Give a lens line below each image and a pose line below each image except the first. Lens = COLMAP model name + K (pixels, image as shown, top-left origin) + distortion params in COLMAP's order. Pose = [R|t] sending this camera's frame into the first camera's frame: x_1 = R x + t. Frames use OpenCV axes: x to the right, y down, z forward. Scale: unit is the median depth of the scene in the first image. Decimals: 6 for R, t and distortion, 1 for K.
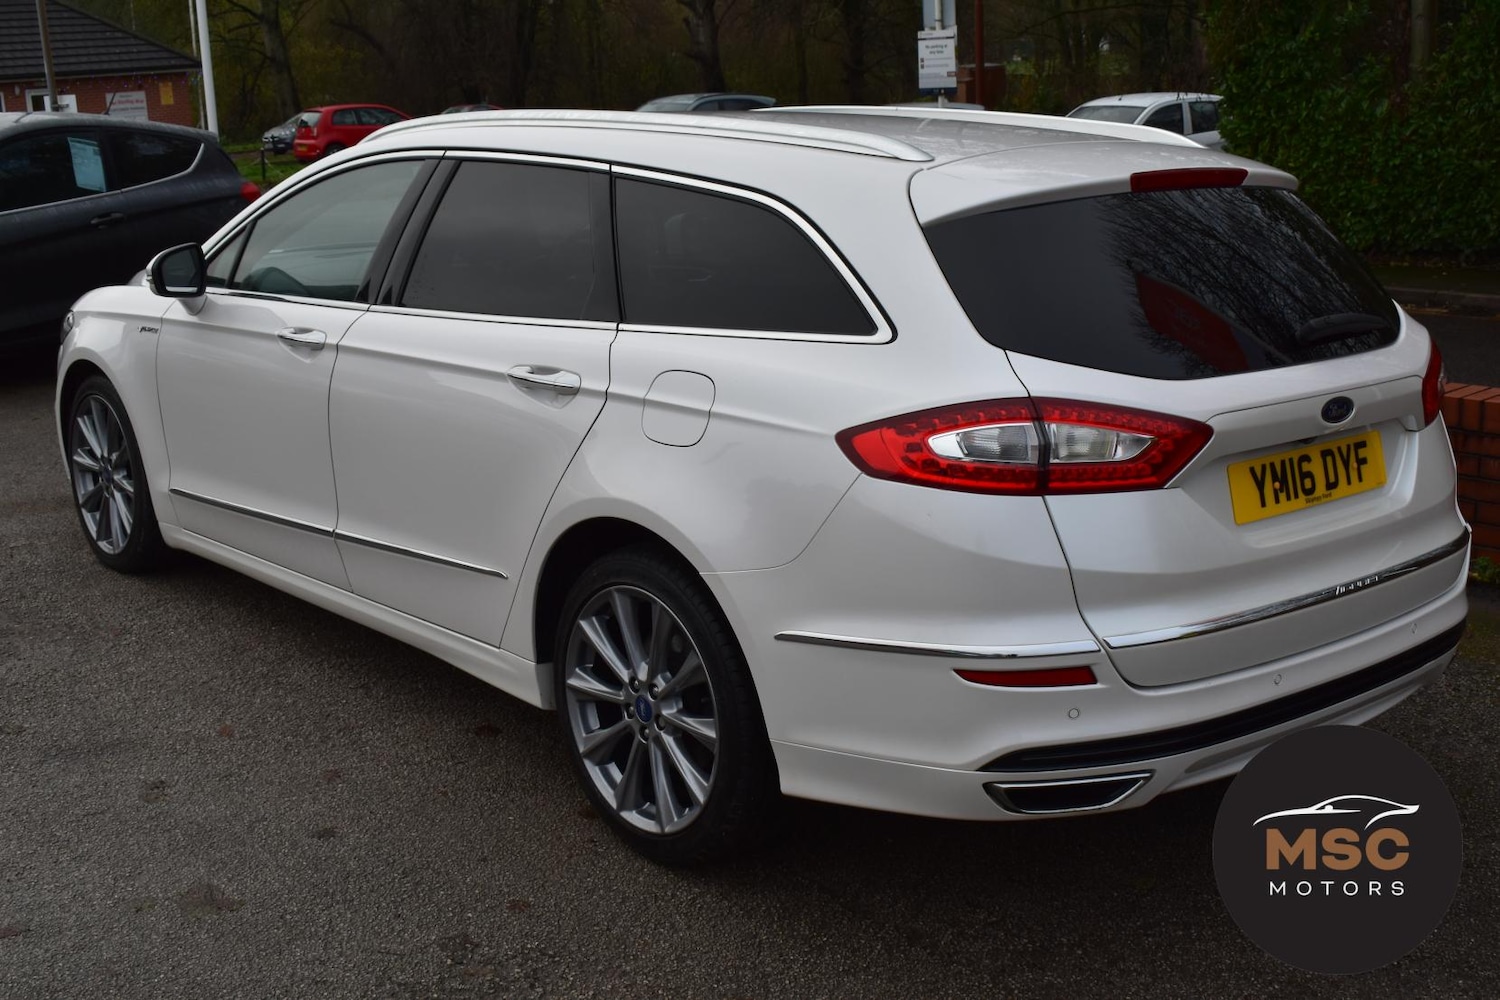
lens RADIAL K [[1890.7, 0, 755.7], [0, 1890.7, 501.9], [0, 0, 1]] dist [-0.053707, 0.000000]
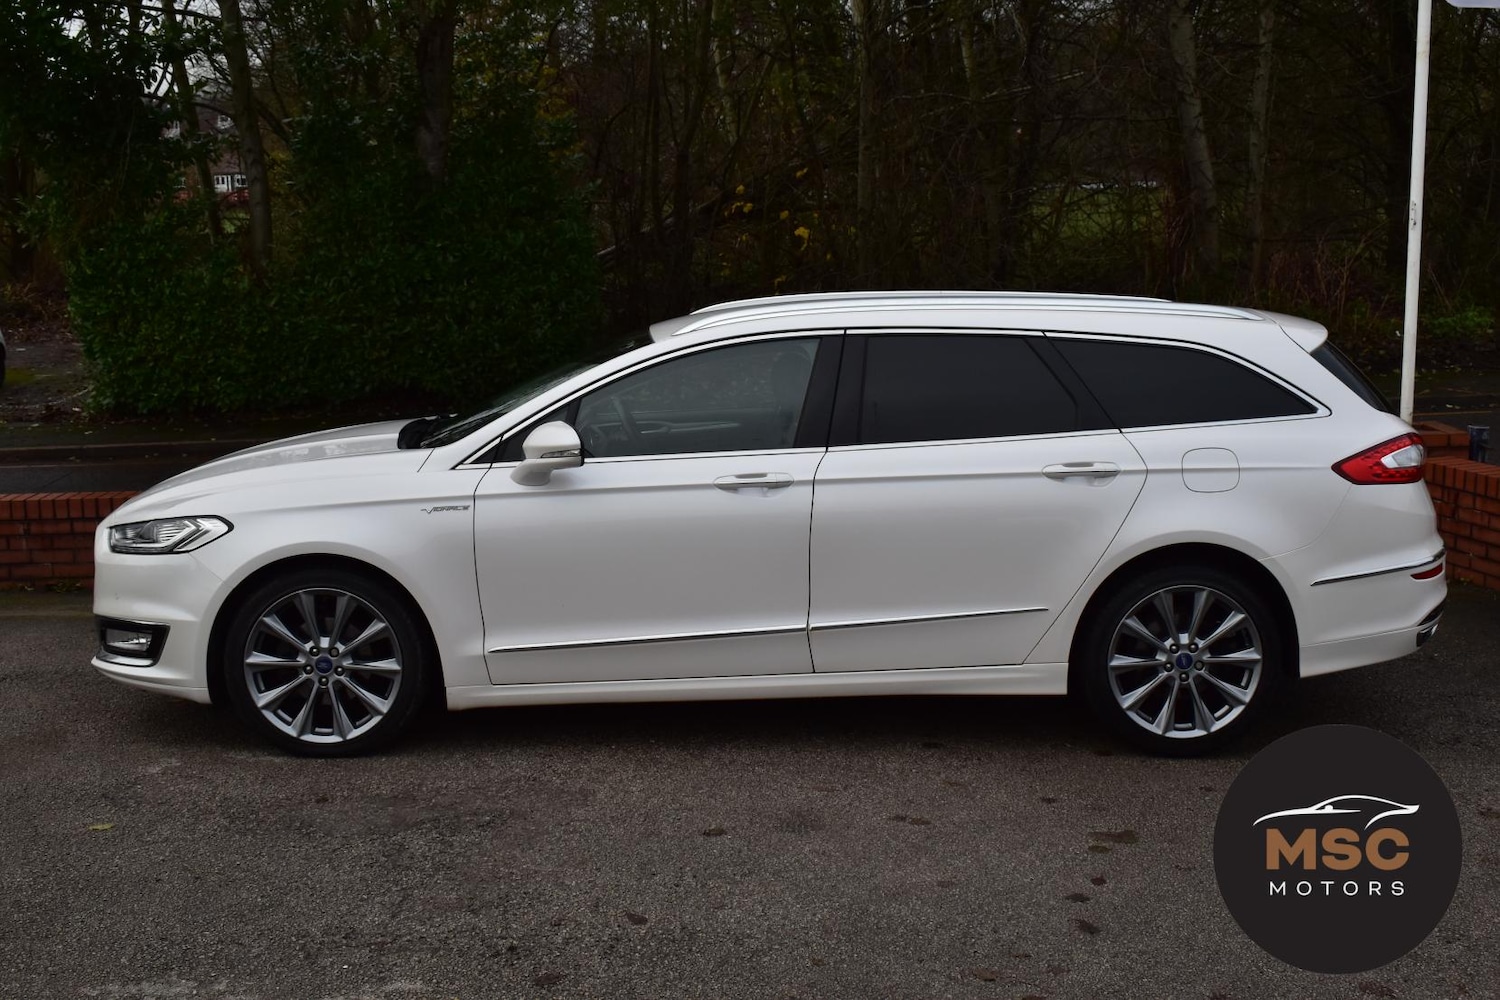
lens RADIAL K [[1890.7, 0, 815.3], [0, 1890.7, 471.7], [0, 0, 1]] dist [-0.053707, 0.000000]
pose [[0.602592, -0.100028, 0.791756, -1.144015], [0.181453, 0.983302, -0.013874, -0.063972], [-0.777147, 0.152026, 0.610680, 0.180442]]
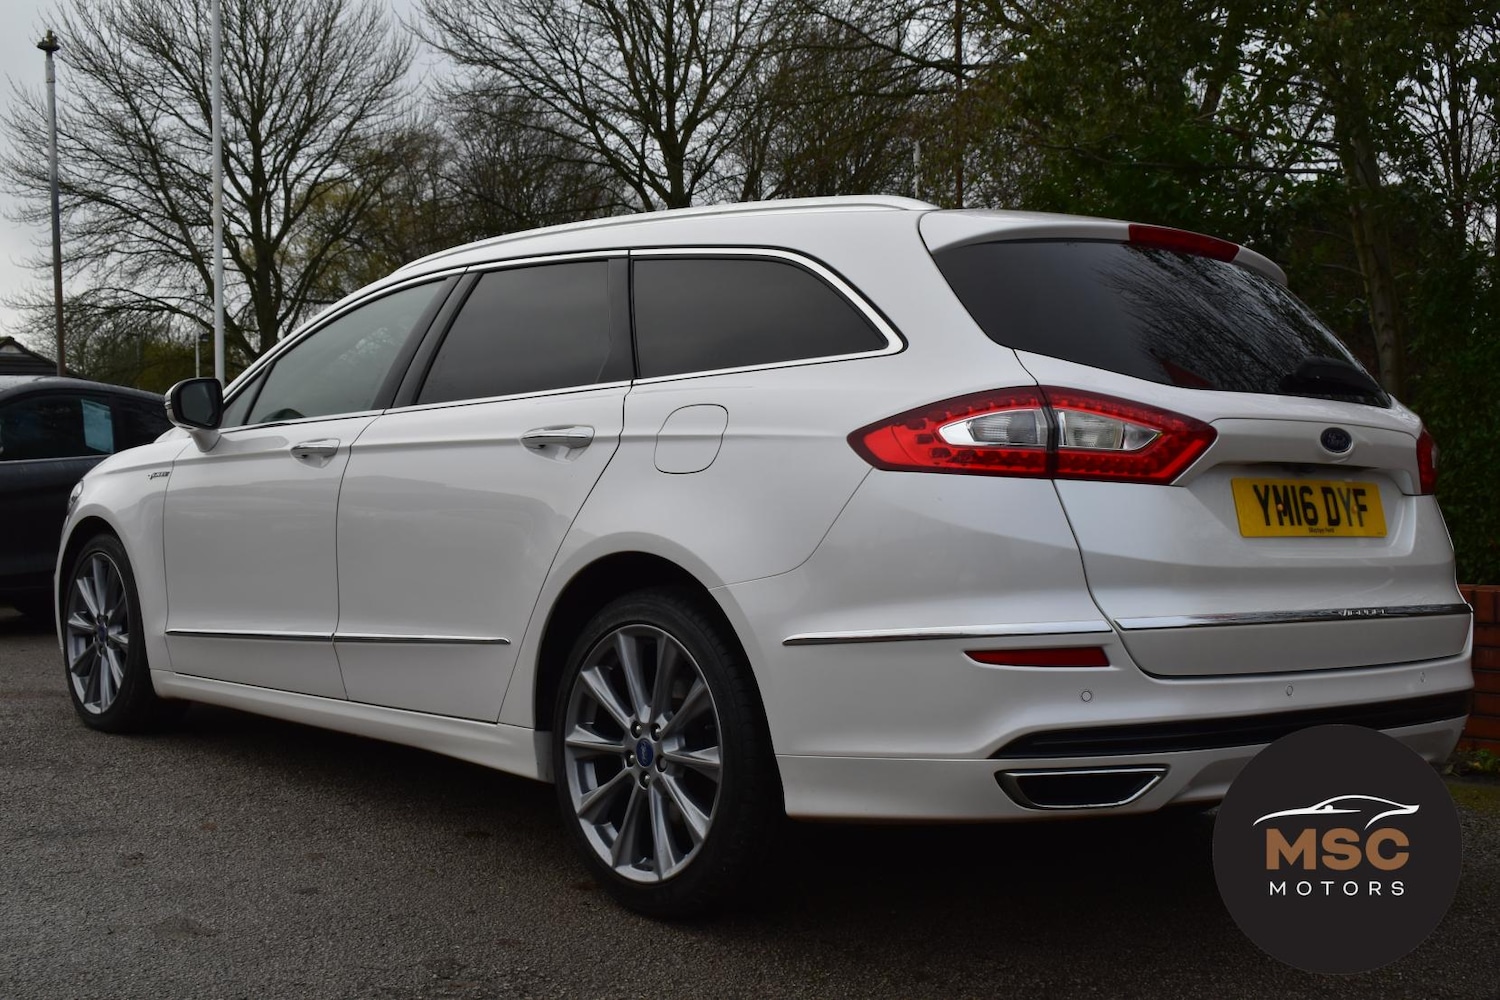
lens RADIAL K [[1890.7, 0, 758.4], [0, 1890.7, 480.8], [0, 0, 1]] dist [-0.053707, 0.000000]
pose [[0.999657, 0.024525, 0.009177, -0.009731], [-0.021740, 0.972649, -0.231262, 0.150607], [-0.014597, 0.230983, 0.972848, 0.009201]]
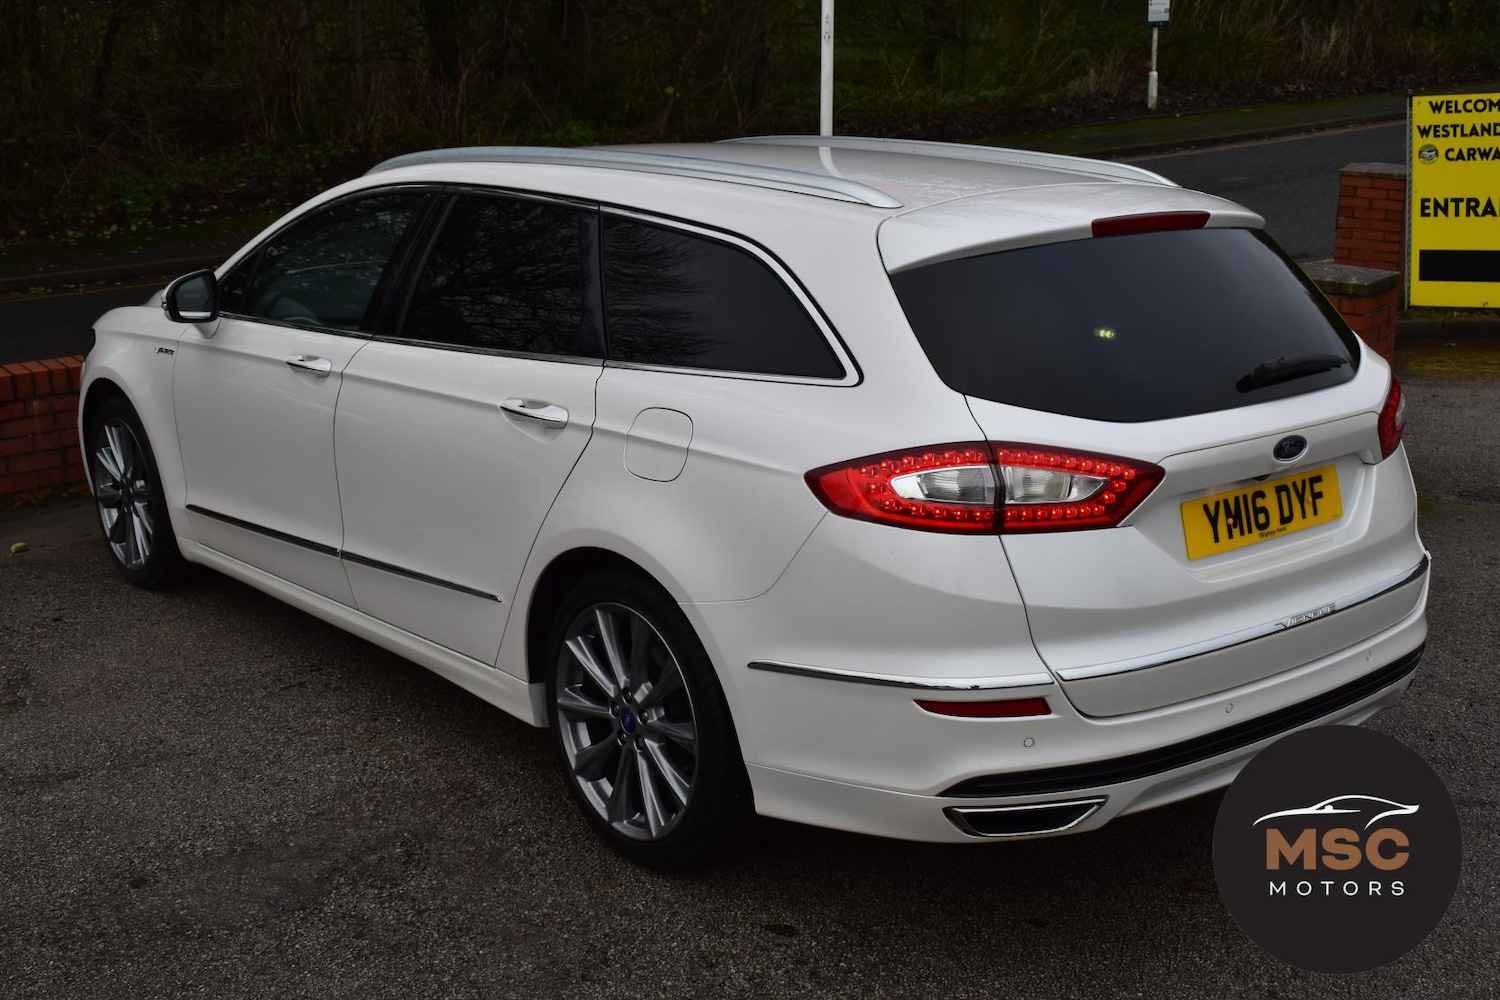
lens RADIAL K [[1890.7, 0, 760.6], [0, 1890.7, 509.8], [0, 0, 1]] dist [-0.053707, 0.000000]
pose [[0.999859, 0.000824, -0.016776, 0.023725], [-0.000594, 0.999906, 0.013705, -0.020216], [0.016786, -0.013693, 0.999765, -0.032200]]
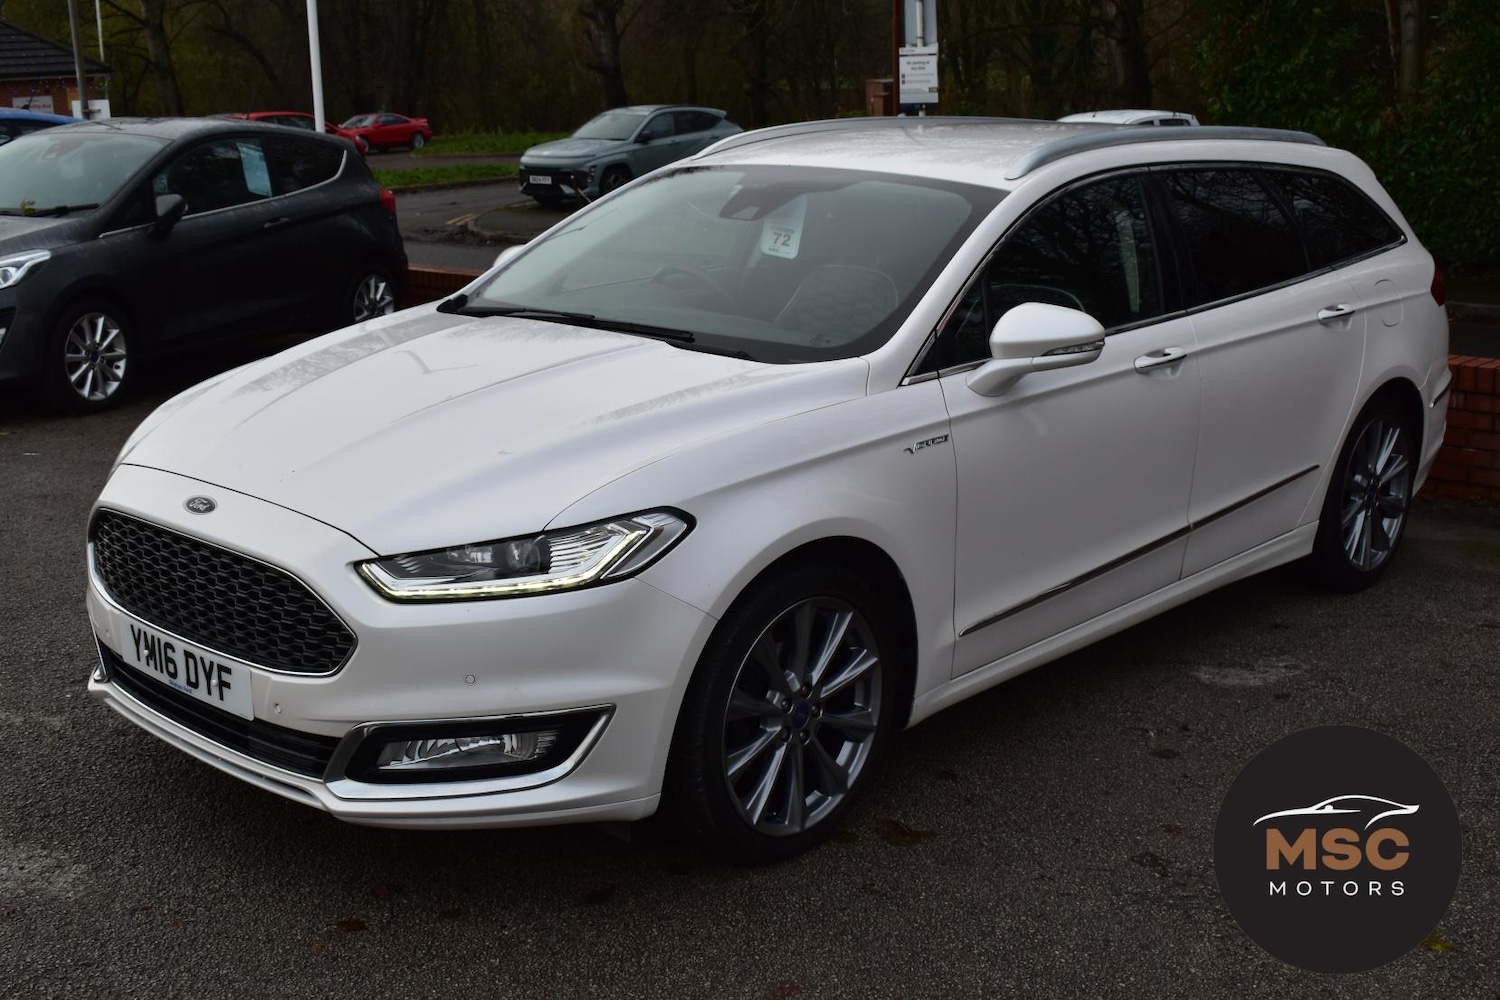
lens RADIAL K [[1890.7, 0, 753.1], [0, 1890.7, 504.6], [0, 0, 1]] dist [-0.053707, 0.000000]
pose [[0.995876, -0.007435, 0.090423, -0.351996], [0.007812, 0.999962, -0.003815, 0.011427], [-0.090391, 0.004506, 0.995896, -0.065149]]
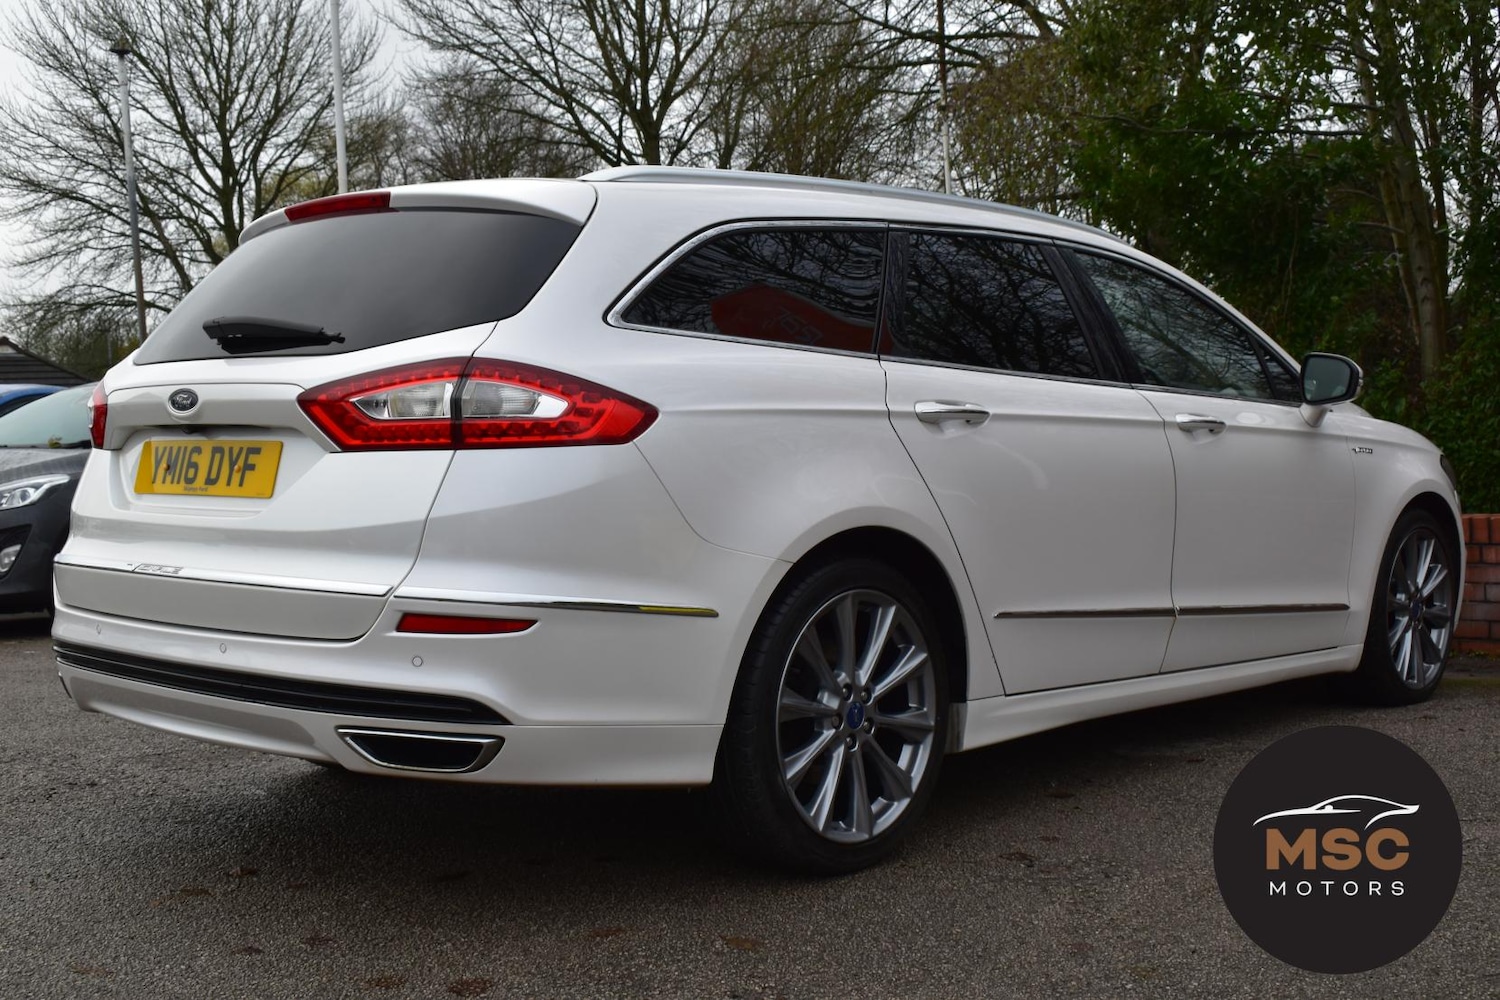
lens RADIAL K [[1890.7, 0, 749.7], [0, 1890.7, 476.3], [0, 0, 1]] dist [-0.053707, 0.000000]
pose [[0.999155, -0.012704, 0.039080, -0.252817], [0.020995, 0.975340, -0.219708, 0.178043], [-0.035325, 0.220342, 0.974783, -0.081293]]
